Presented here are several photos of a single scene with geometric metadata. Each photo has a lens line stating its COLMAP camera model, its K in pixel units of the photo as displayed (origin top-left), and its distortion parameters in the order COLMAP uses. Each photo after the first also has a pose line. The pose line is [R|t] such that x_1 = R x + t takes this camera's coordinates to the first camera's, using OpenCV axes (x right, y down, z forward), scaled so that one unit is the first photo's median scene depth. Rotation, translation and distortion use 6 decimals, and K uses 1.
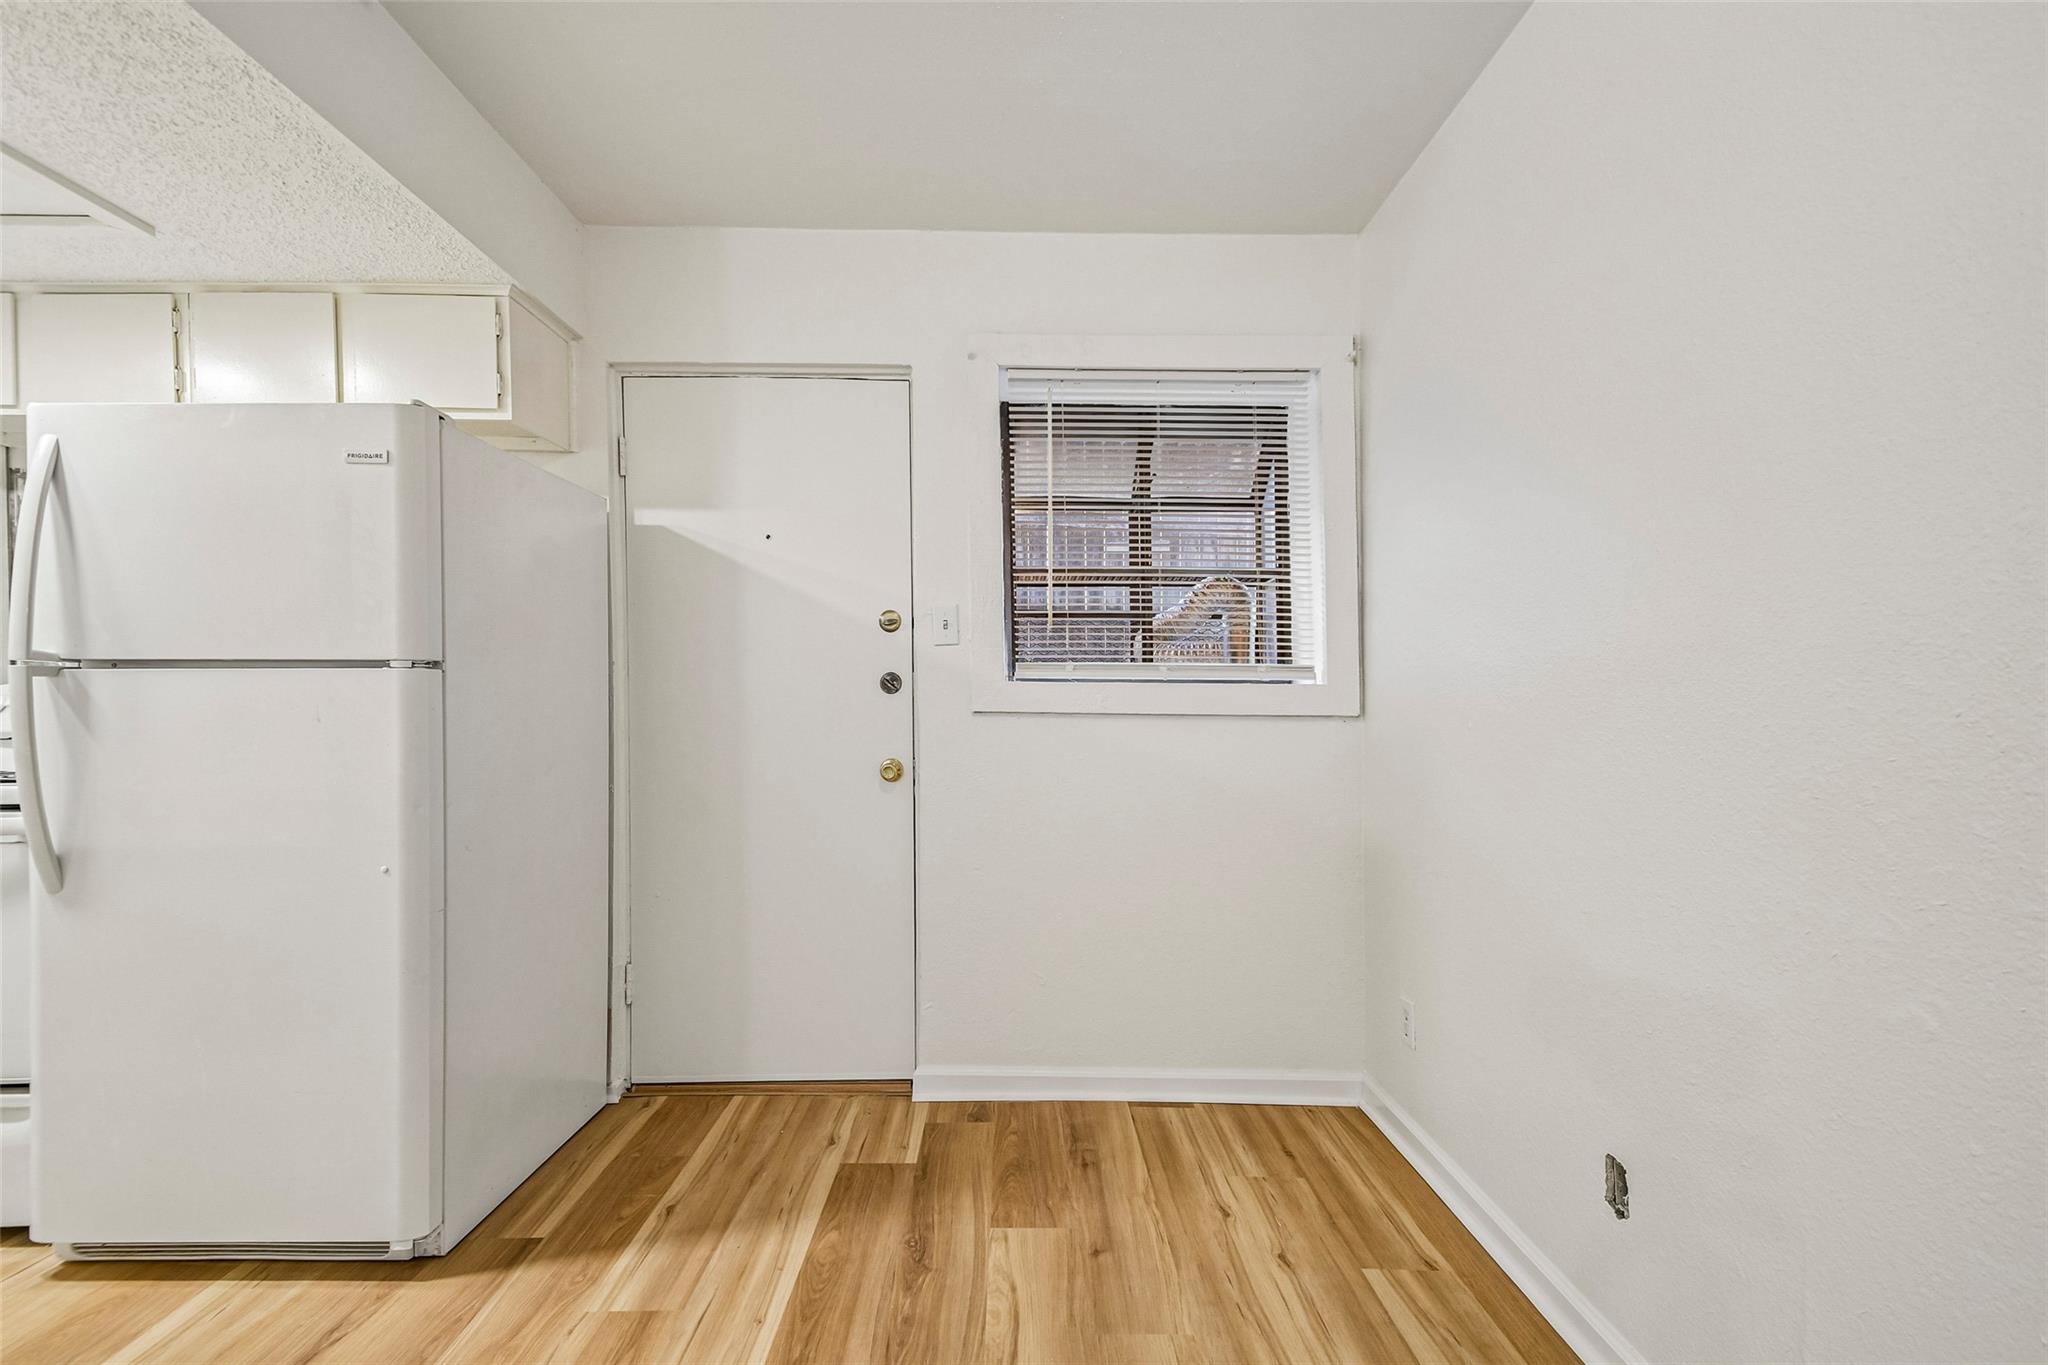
lens RADIAL K [[943.1, 0, 1029.5], [0, 943.1, 708.0], [0, 0, 1]] dist [0.047748, -0.020451]
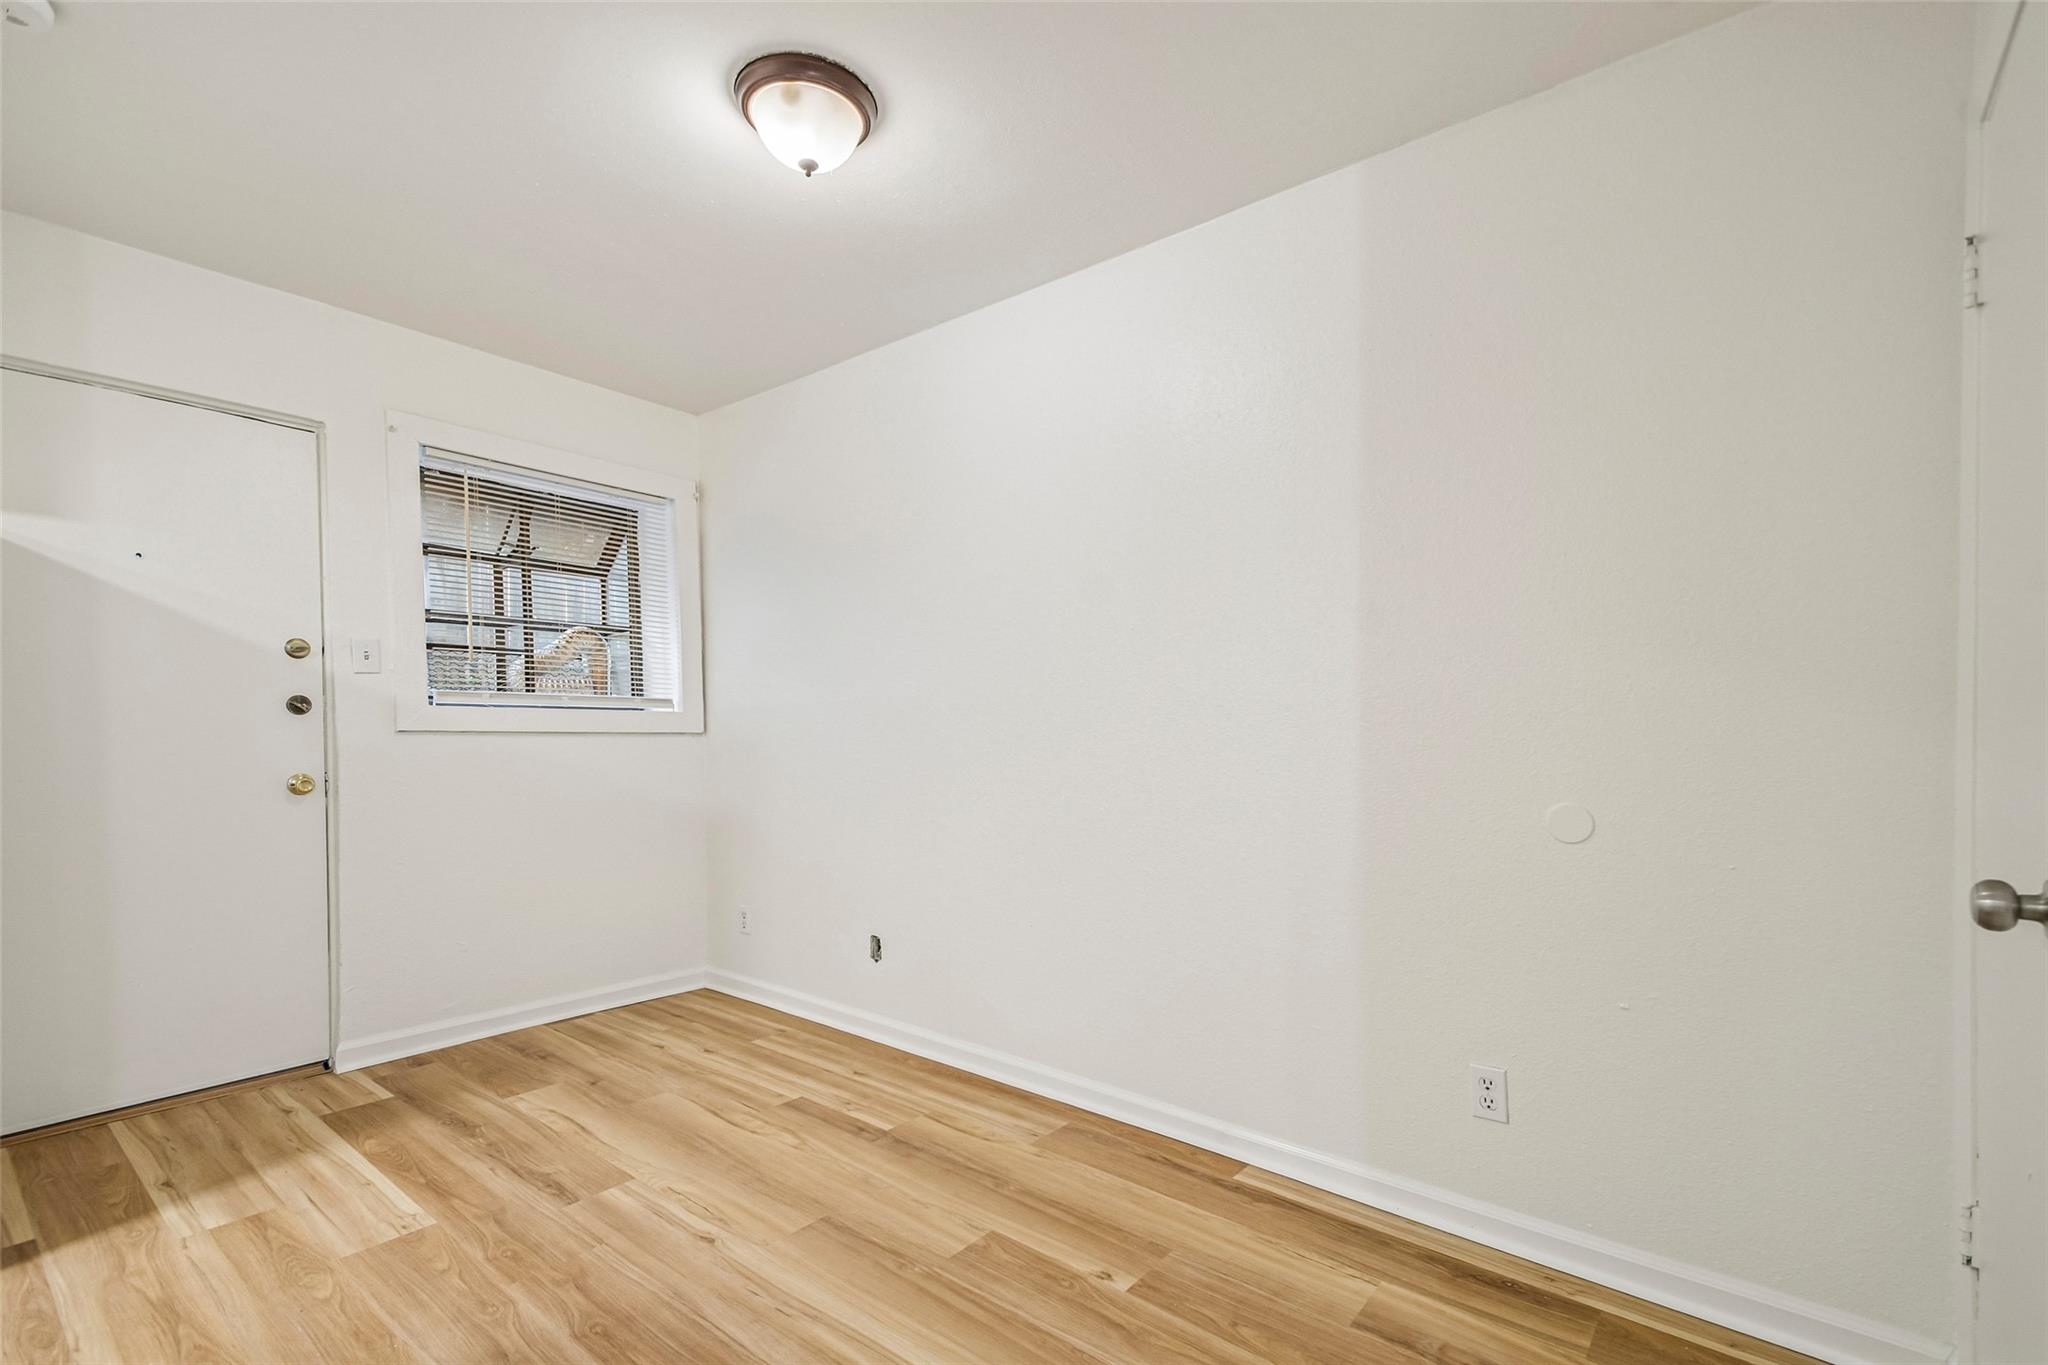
lens RADIAL K [[920.7, 0, 1025.1], [0, 920.7, 730.7], [0, 0, 1]] dist [0.131564, -0.000011]
pose [[0.653660, -0.004347, 0.756775, -0.495103], [0.005970, 0.999982, 0.000588, 0.008094], [-0.756764, 0.004134, 0.653675, -0.408176]]
